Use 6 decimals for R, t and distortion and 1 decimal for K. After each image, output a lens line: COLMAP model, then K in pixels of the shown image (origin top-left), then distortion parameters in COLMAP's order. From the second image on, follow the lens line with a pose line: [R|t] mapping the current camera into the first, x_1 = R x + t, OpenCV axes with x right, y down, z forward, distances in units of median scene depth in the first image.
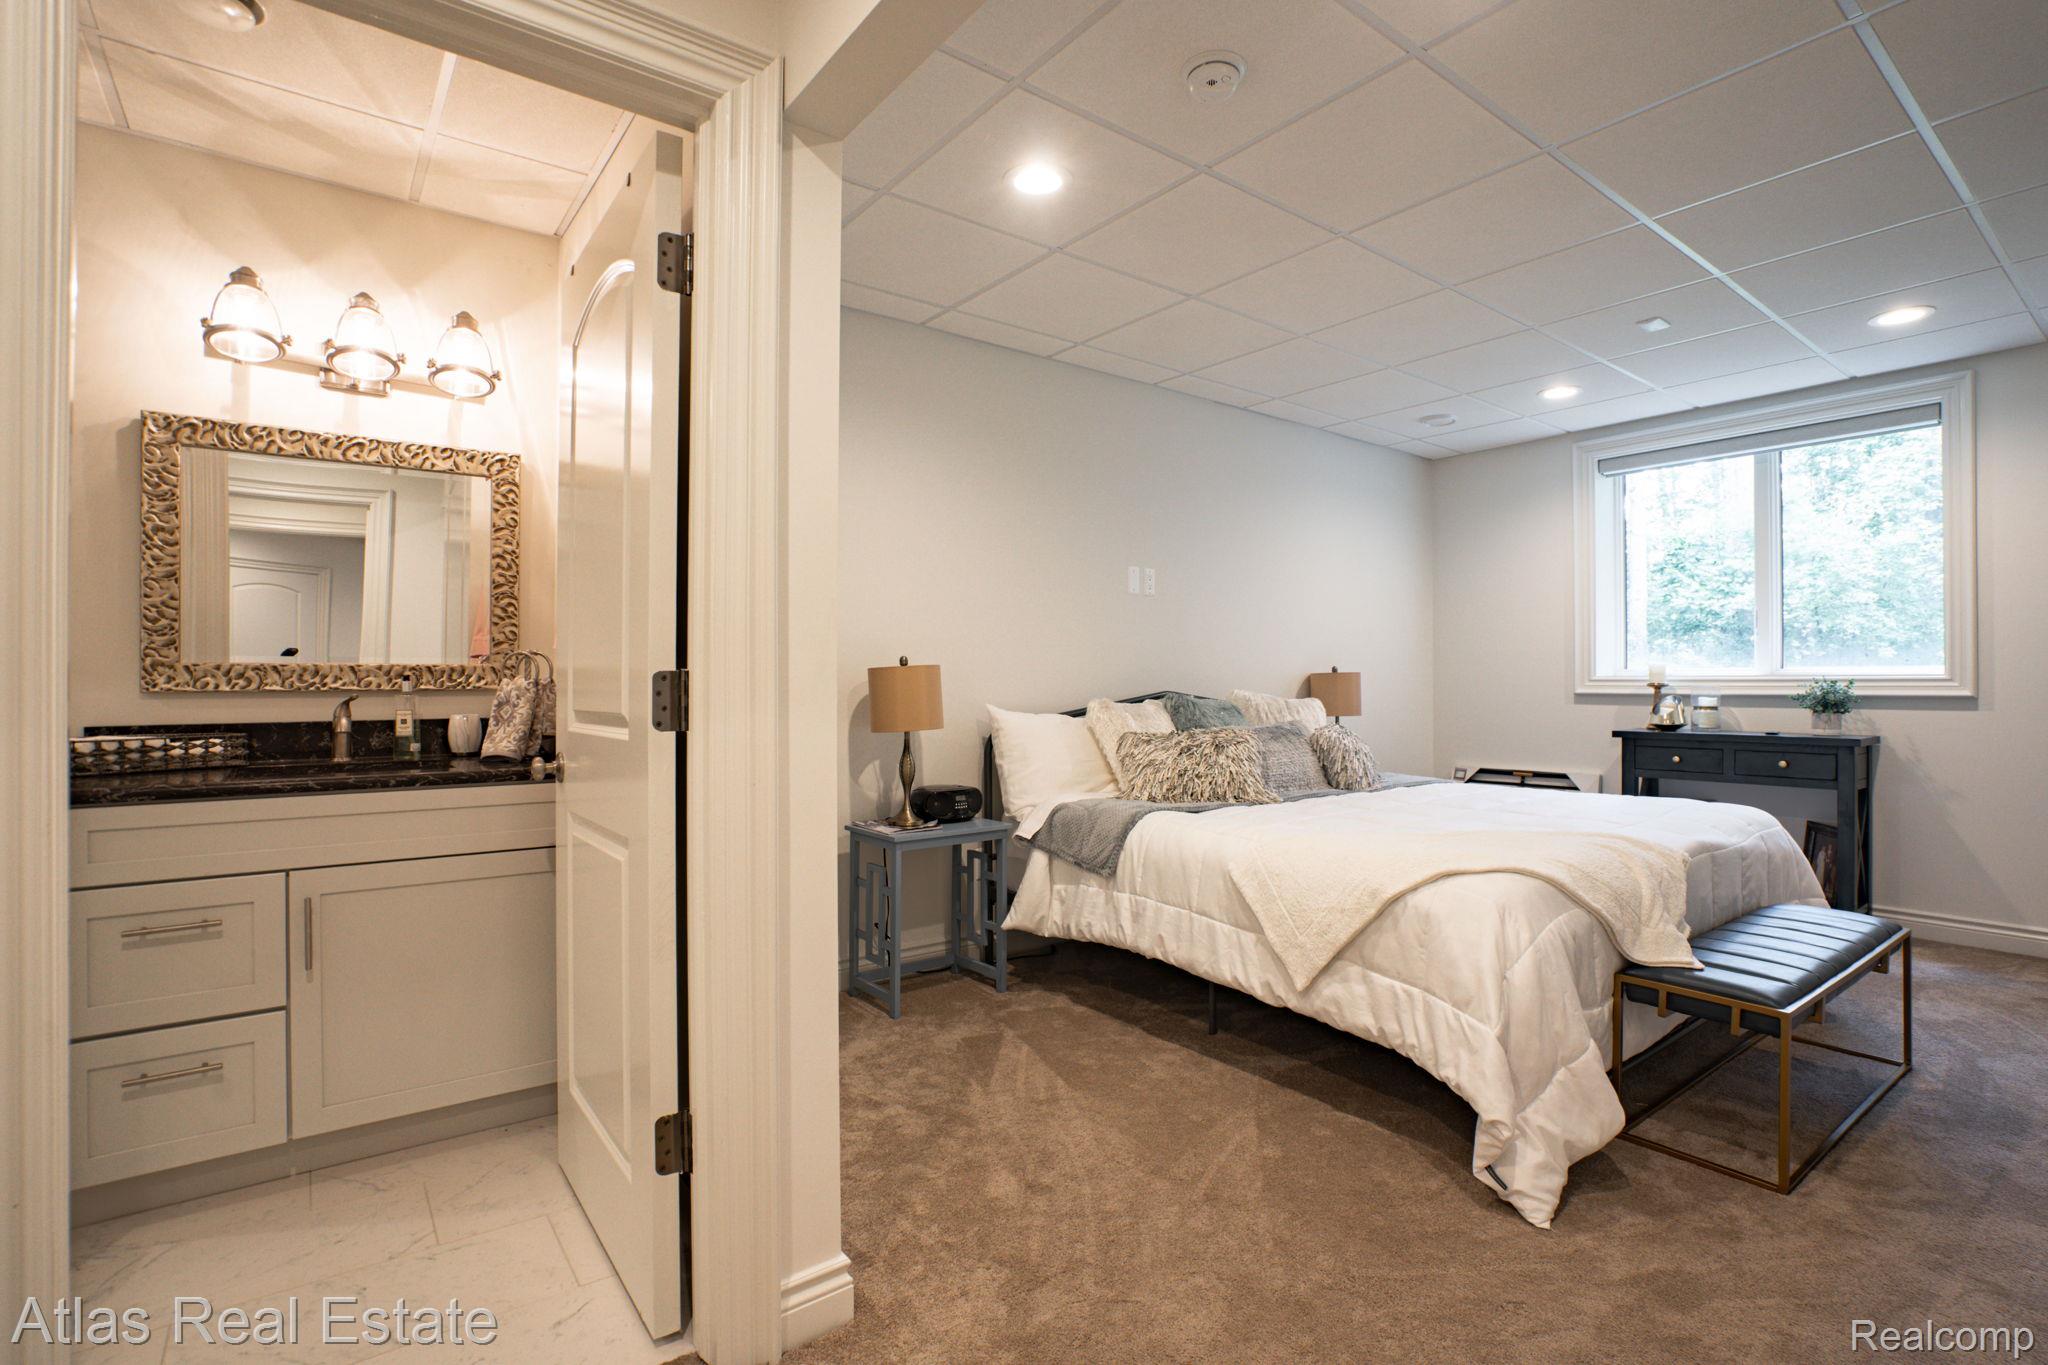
lens RADIAL K [[946.3, 0, 1015.0], [0, 946.3, 680.0], [0, 0, 1]] dist [-0.039453, 0.004004]
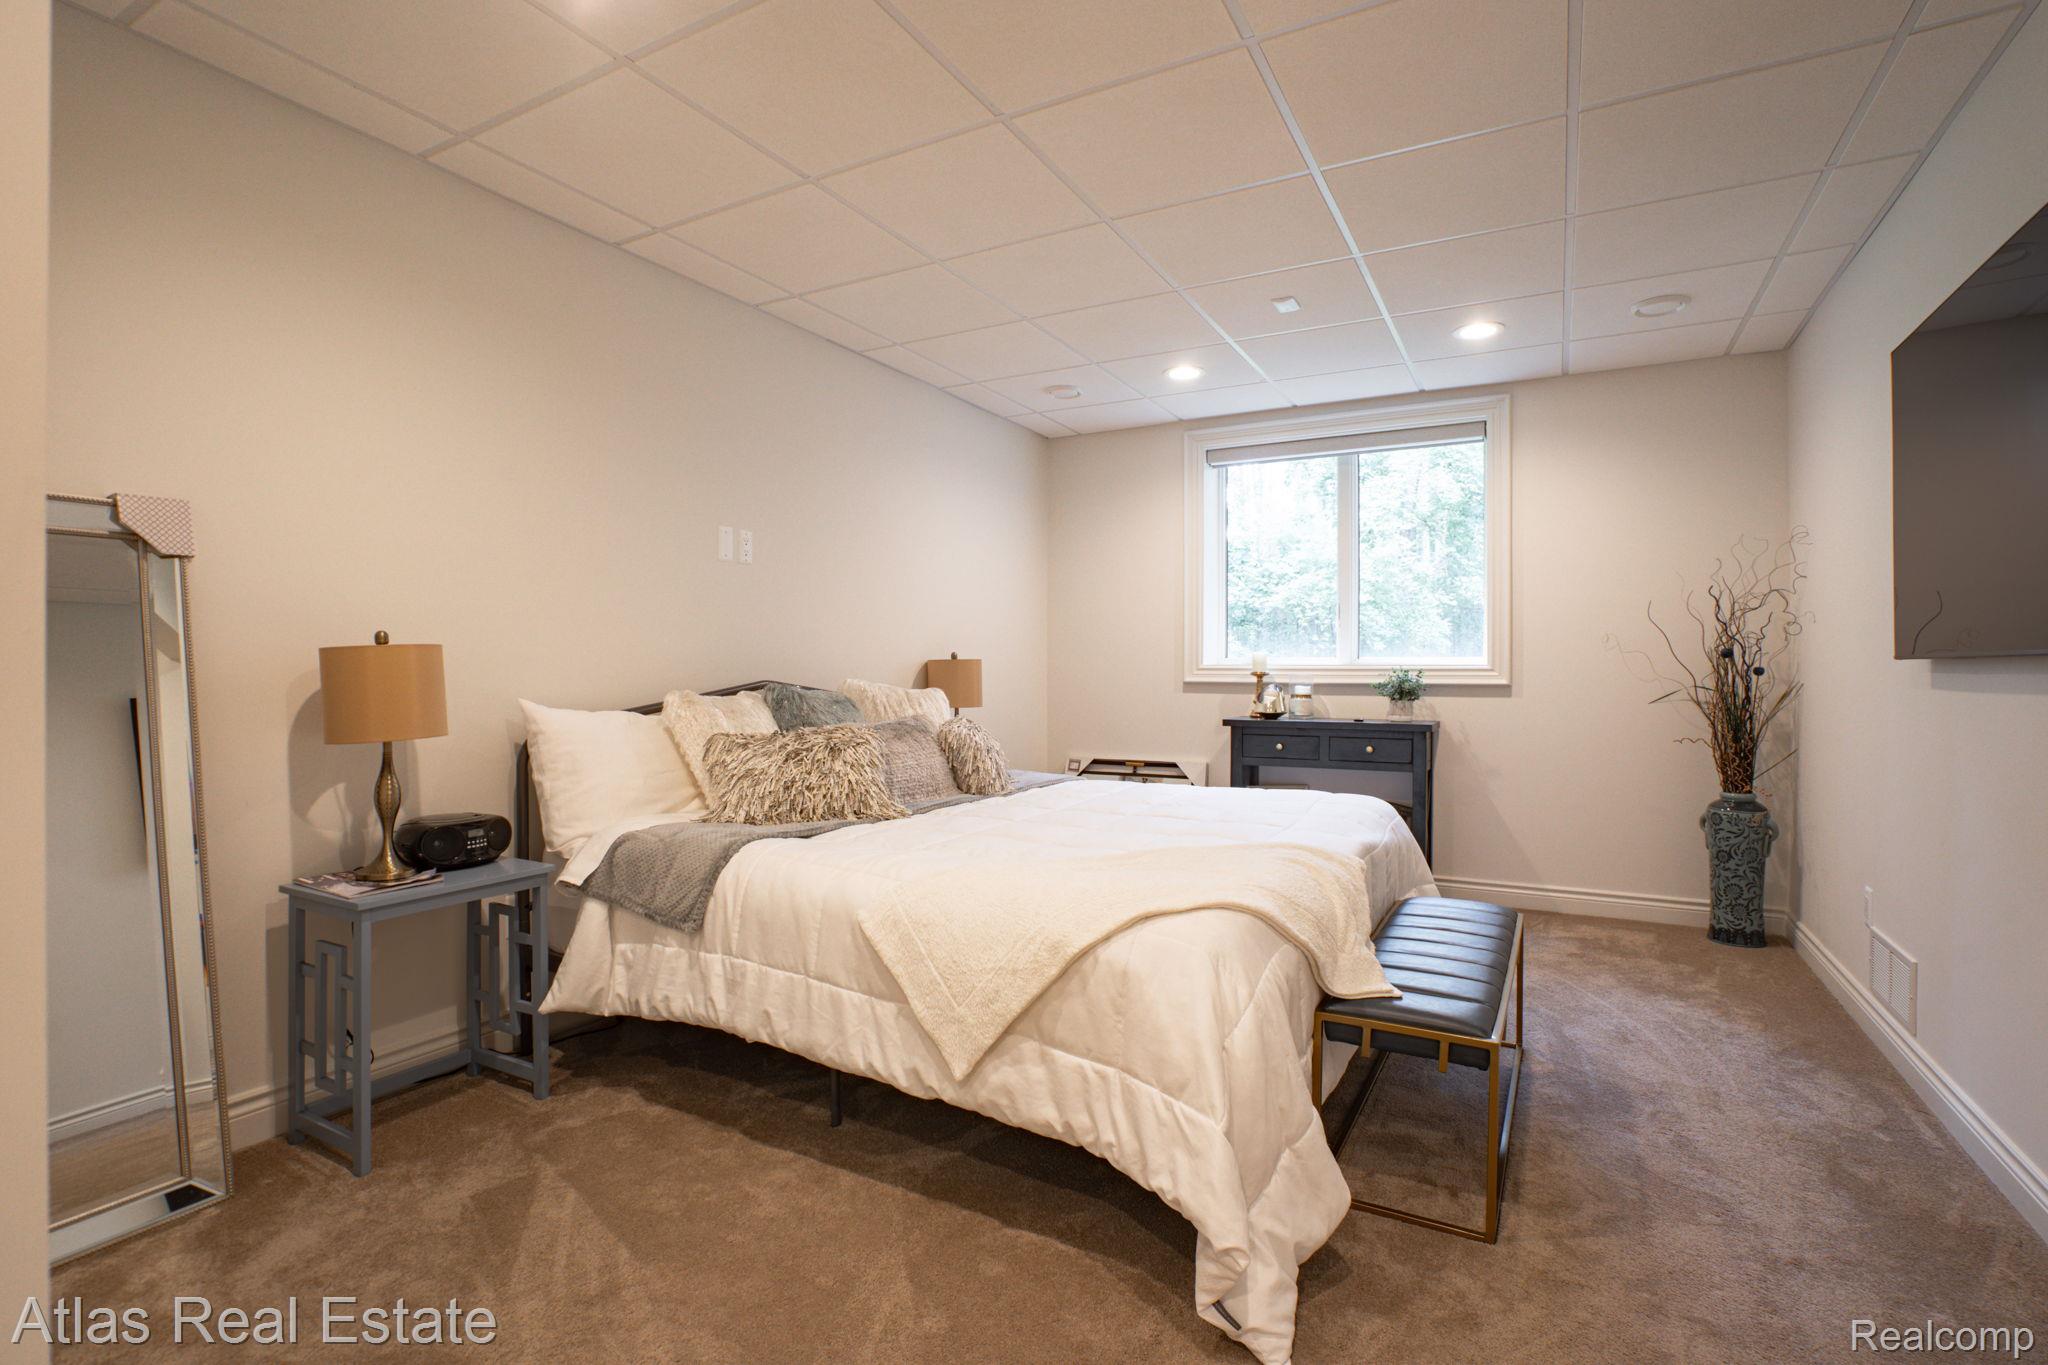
lens RADIAL K [[946.3, 0, 1015.2], [0, 946.3, 672.8], [0, 0, 1]] dist [-0.039453, 0.004004]
pose [[0.909914, 0.001174, 0.414795, 0.020769], [-0.003875, 0.999976, 0.005671, -0.000808], [-0.414778, -0.006768, 0.909897, 0.203055]]
